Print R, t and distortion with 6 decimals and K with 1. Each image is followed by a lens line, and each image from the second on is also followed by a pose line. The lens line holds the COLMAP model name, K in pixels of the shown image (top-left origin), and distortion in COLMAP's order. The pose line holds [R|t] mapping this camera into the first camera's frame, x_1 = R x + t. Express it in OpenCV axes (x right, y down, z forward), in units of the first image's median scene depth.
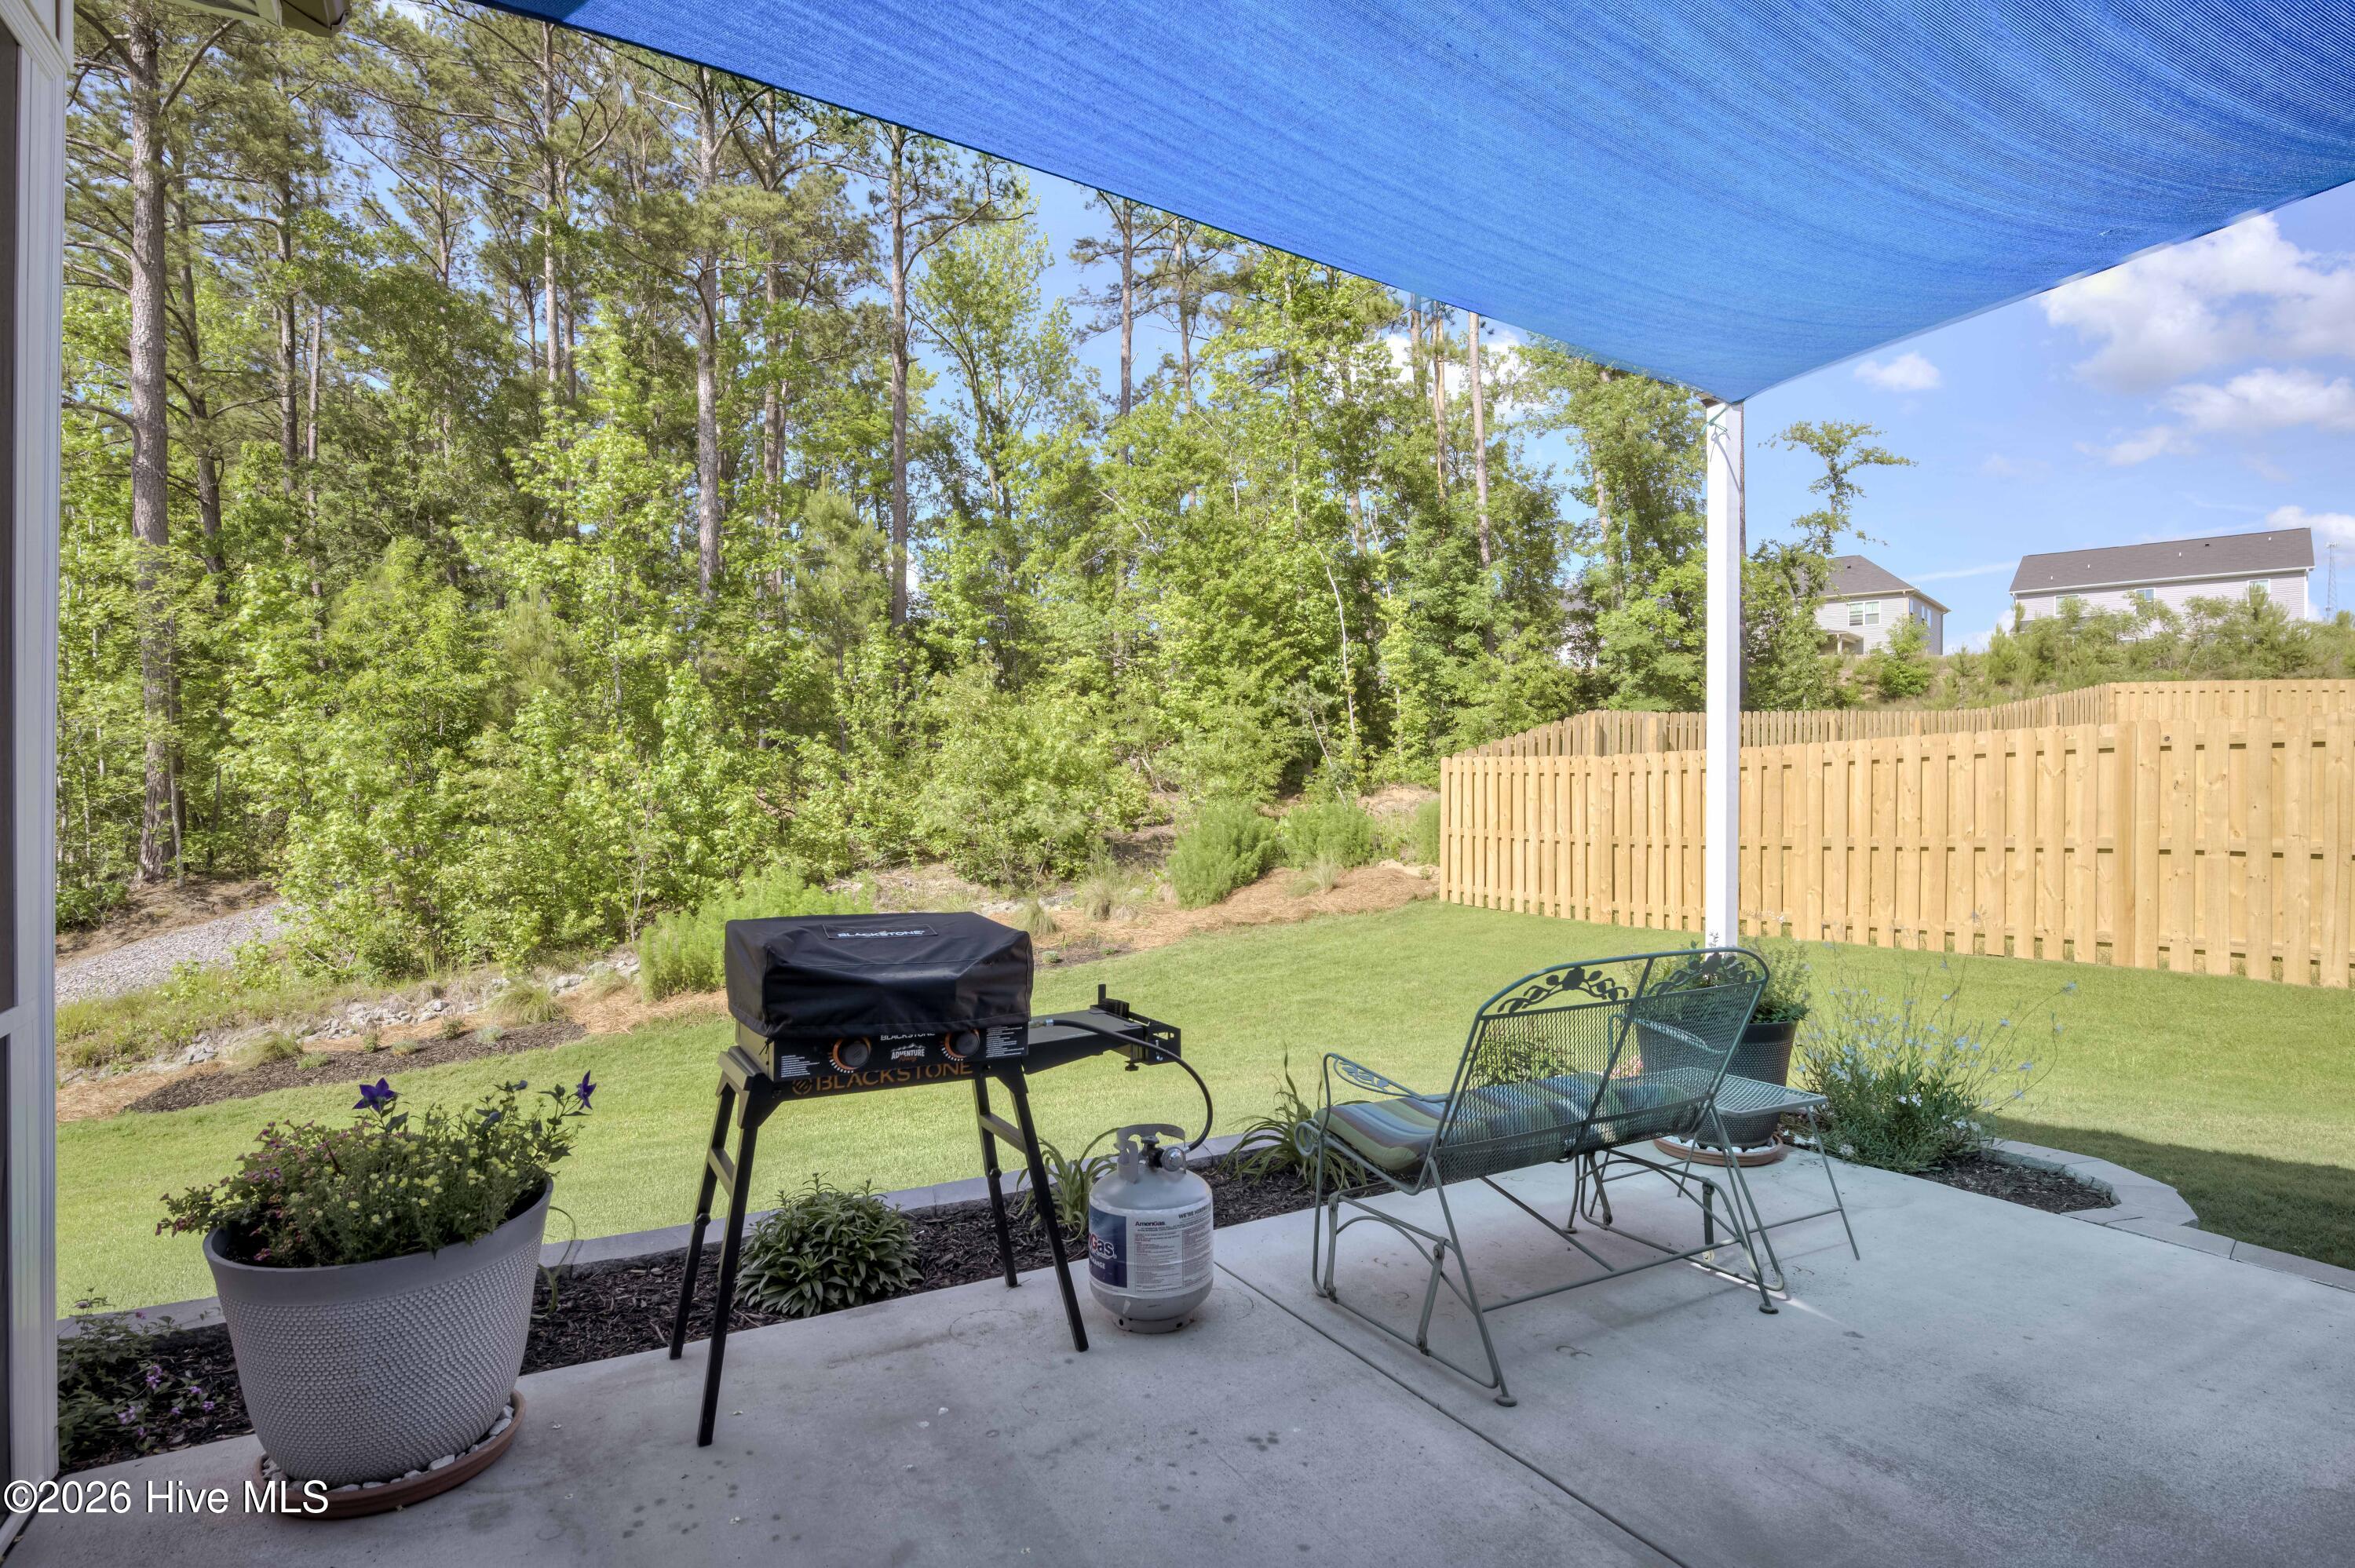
lens RADIAL K [[1211.4, 0, 1206.3], [0, 1211.4, 767.4], [0, 0, 1]] dist [0.014353, 0.000086]
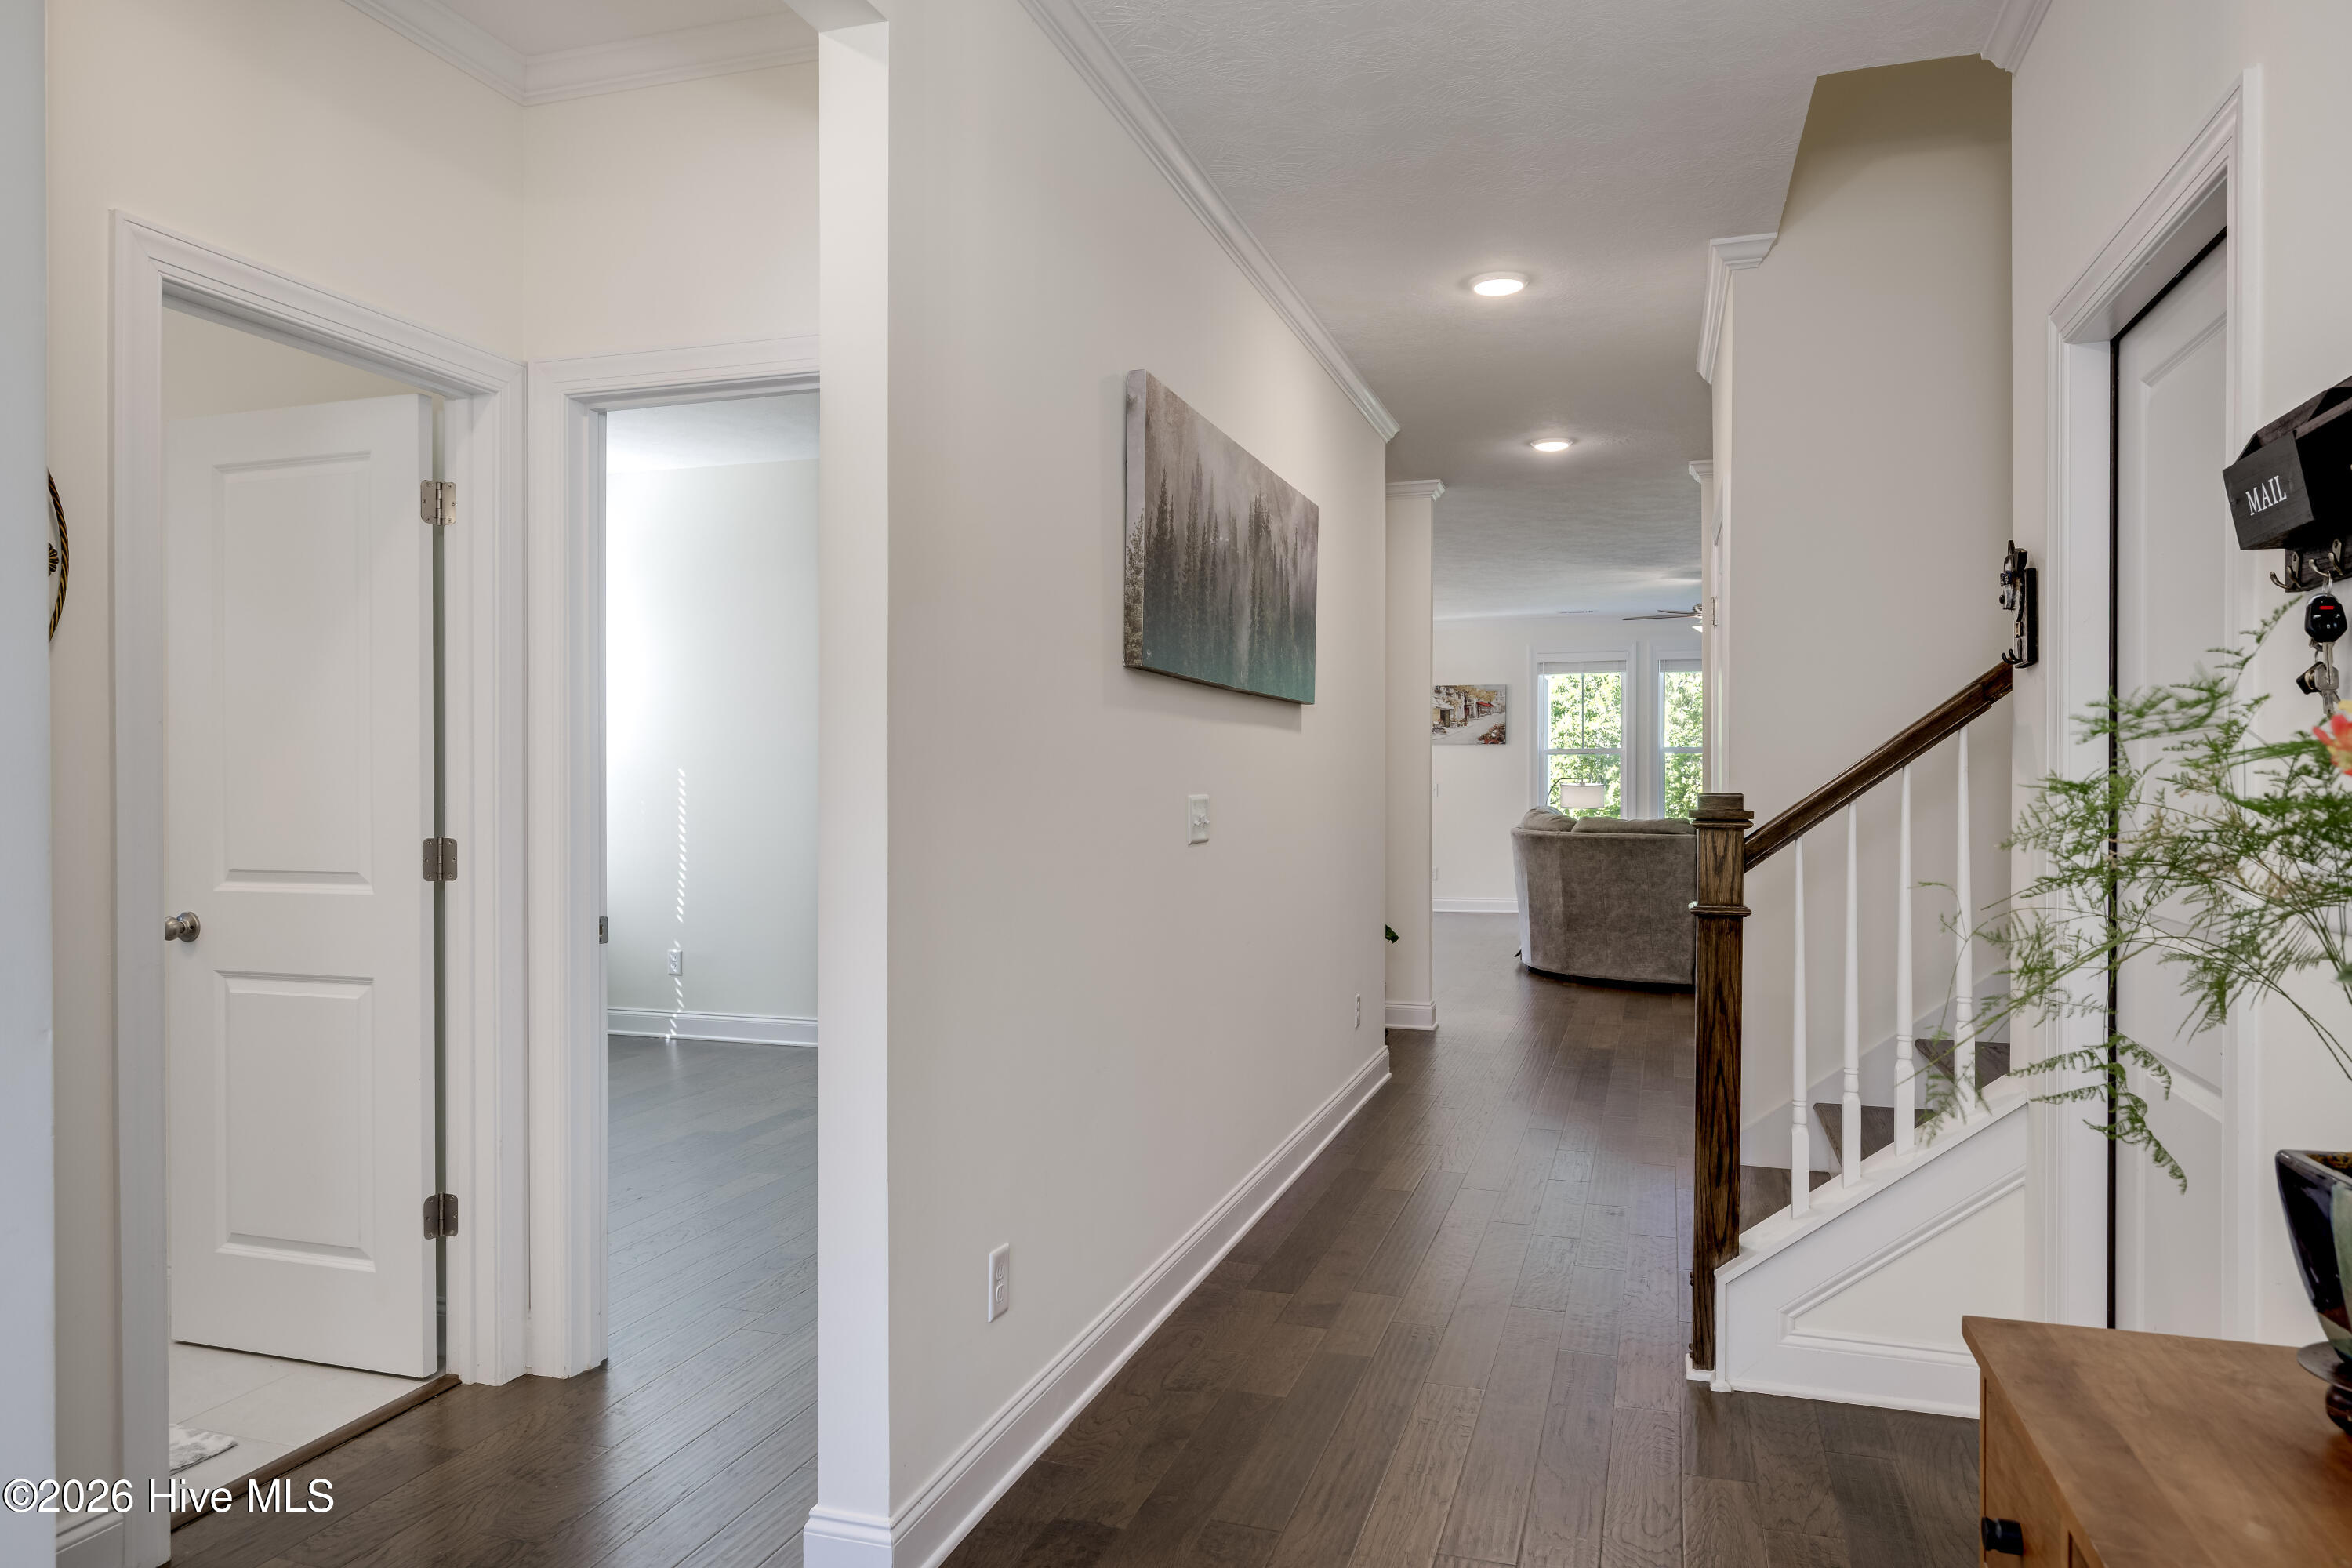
lens RADIAL K [[1431.7, 0, 1176.7], [0, 1431.7, 783.1], [0, 0, 1]] dist [0.000387, -0.000011]
pose [[0.657780, 0.000987, -0.753210, 0.313791], [0.007477, 0.999941, 0.007840, -0.010790], [0.753173, -0.010789, 0.657734, -0.502404]]
